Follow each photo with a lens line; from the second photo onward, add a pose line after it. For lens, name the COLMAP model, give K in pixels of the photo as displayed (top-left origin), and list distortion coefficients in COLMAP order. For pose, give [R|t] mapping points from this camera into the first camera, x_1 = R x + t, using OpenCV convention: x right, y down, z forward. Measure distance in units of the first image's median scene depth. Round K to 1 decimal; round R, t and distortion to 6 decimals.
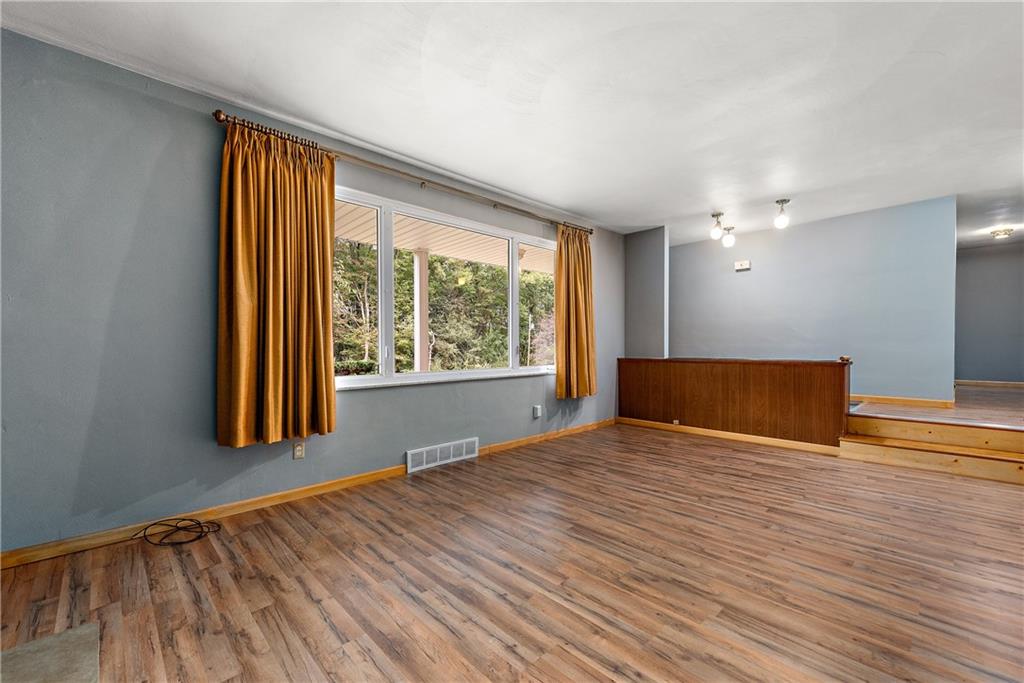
lens RADIAL K [[419.3, 0, 512.0], [0, 419.3, 341.5], [0, 0, 1]] dist [-0.000023, -0.000335]
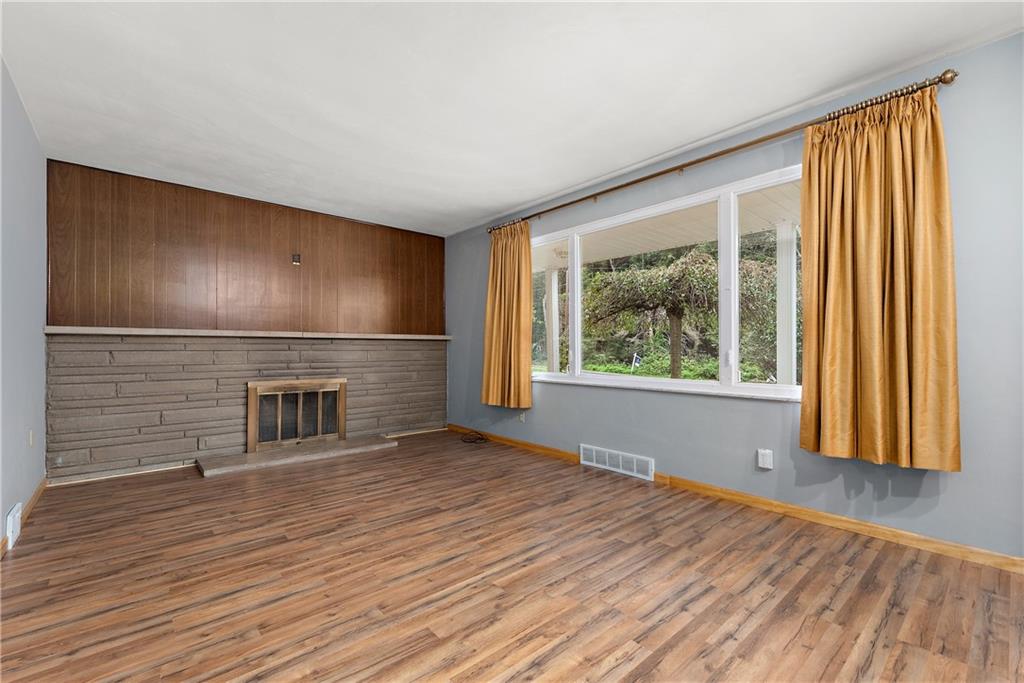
lens RADIAL K [[447.0, 0, 512.0], [0, 447.0, 341.5], [0, 0, 1]] dist [0.001709, 0.000324]
pose [[-0.044059, -0.009256, -0.998986, 1.201419], [0.006859, 0.999931, -0.009567, 0.003527], [0.999005, -0.007273, -0.043993, 1.113836]]
